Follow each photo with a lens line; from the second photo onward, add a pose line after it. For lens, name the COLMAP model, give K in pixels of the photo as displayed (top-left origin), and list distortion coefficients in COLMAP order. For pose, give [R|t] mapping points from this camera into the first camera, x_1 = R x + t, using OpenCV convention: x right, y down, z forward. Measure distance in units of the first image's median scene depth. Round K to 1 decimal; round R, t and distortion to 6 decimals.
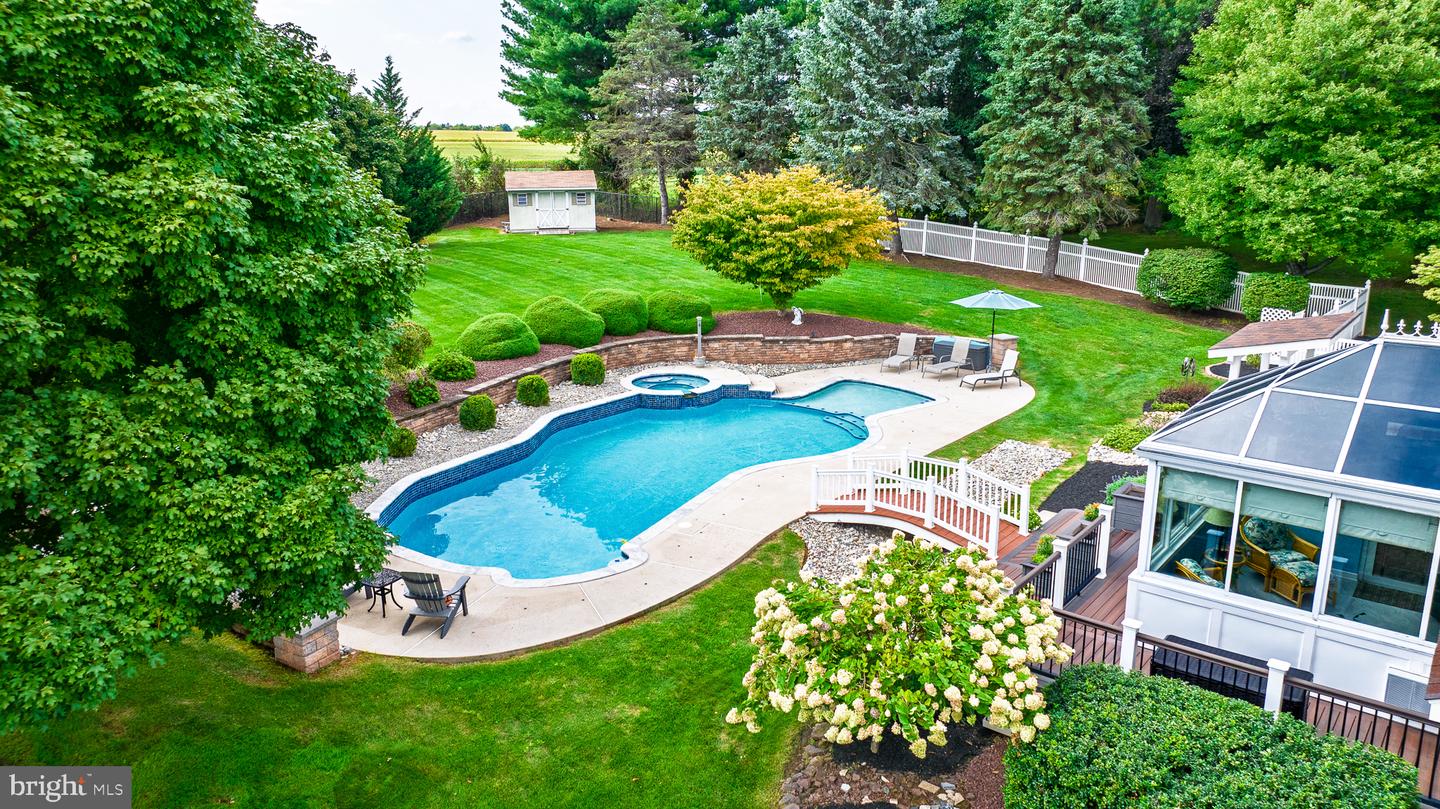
lens RADIAL K [[1001.2, 0, 720.0], [0, 1001.2, 404.5], [0, 0, 1]] dist [-0.030267, -0.001469]
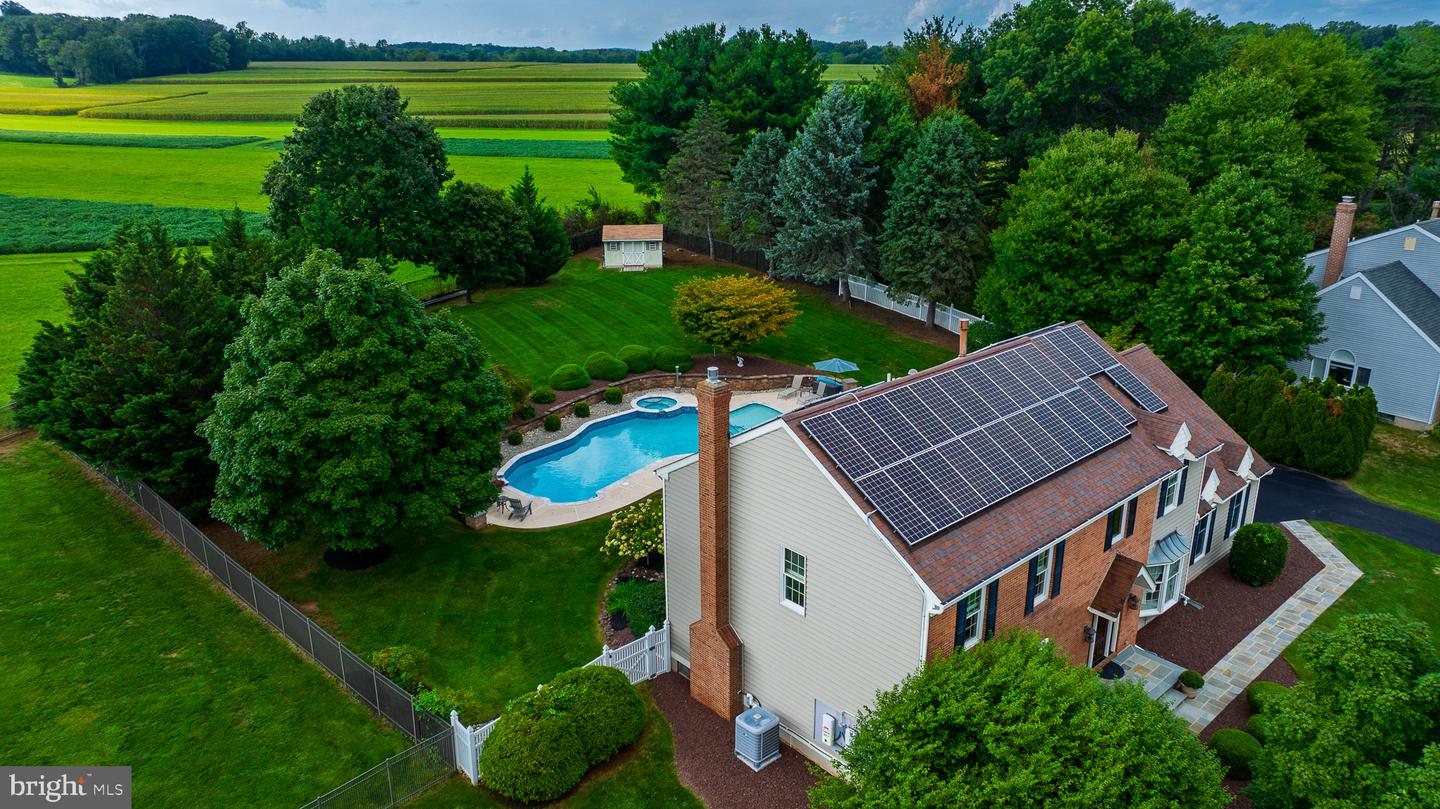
lens RADIAL K [[1001.2, 0, 720.0], [0, 1001.2, 404.5], [0, 0, 1]] dist [-0.030267, -0.001469]
pose [[0.988299, 0.046246, -0.145348, 0.348392], [-0.034514, 0.996016, 0.082225, -0.180781], [0.148571, -0.076247, 0.985958, -0.872257]]
